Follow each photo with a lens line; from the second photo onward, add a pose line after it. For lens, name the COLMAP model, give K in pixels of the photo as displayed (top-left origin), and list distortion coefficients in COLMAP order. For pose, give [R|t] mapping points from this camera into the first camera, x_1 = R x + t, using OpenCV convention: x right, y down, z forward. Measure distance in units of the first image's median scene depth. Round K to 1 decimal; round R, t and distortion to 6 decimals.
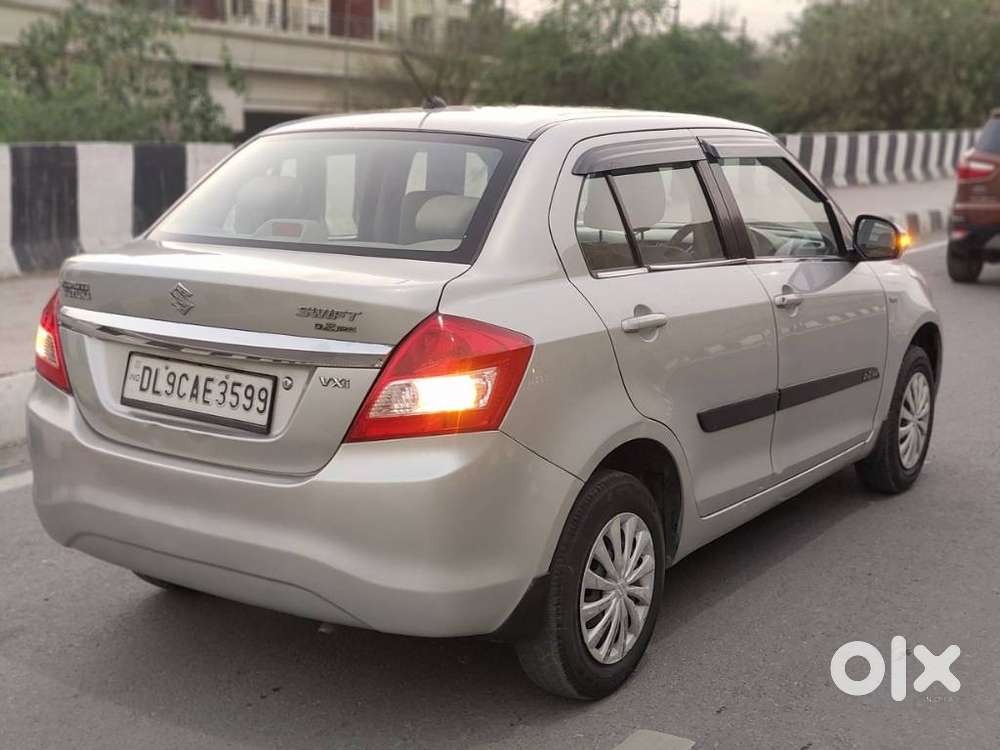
lens RADIAL K [[1416.7, 0, 496.4], [0, 1416.7, 375.6], [0, 0, 1]] dist [0.069882, 0.000000]
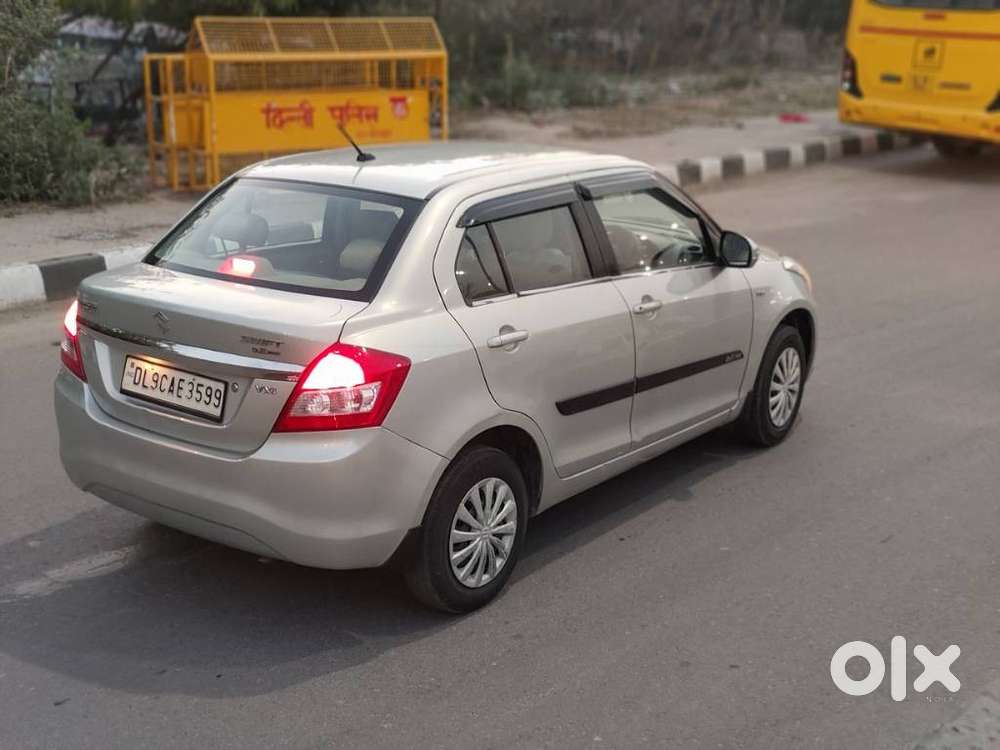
lens RADIAL K [[1416.7, 0, 502.5], [0, 1416.7, 372.2], [0, 0, 1]] dist [0.069882, 0.000000]
pose [[0.999257, 0.021833, -0.031760, 0.147355], [-0.019503, 0.997221, 0.071907, -0.105802], [0.033242, -0.071234, 0.996906, -0.353589]]
